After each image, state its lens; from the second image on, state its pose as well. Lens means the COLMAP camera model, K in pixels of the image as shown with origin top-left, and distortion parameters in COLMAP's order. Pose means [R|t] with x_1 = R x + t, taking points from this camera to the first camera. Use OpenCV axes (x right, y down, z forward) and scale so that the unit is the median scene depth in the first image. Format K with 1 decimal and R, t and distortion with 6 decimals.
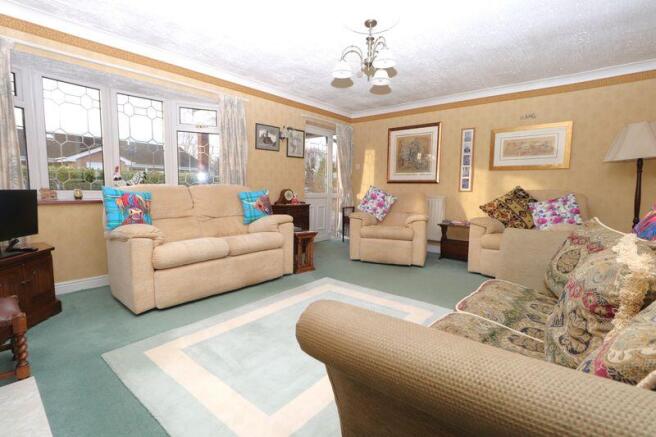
lens RADIAL K [[311.7, 0, 328.0], [0, 311.7, 216.0], [0, 0, 1]] dist [0.003510, 0.000200]
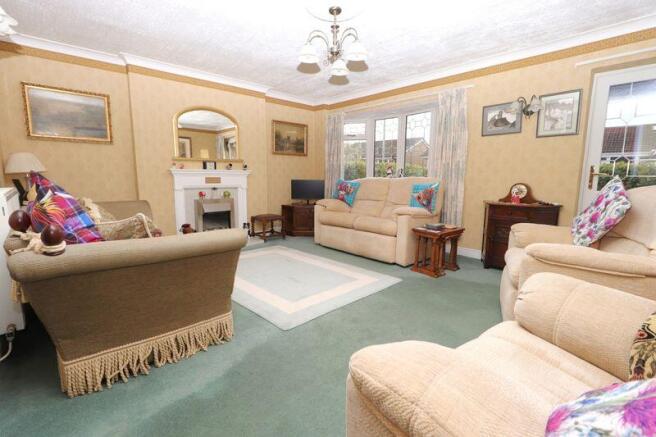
lens RADIAL K [[311.7, 0, 328.2], [0, 311.7, 219.5], [0, 0, 1]] dist [0.003510, 0.000200]
pose [[-0.117554, 0.116970, -0.986154, 0.686808], [-0.108297, 0.985607, 0.129814, -0.050035], [0.987144, 0.122057, -0.103194, 0.668229]]
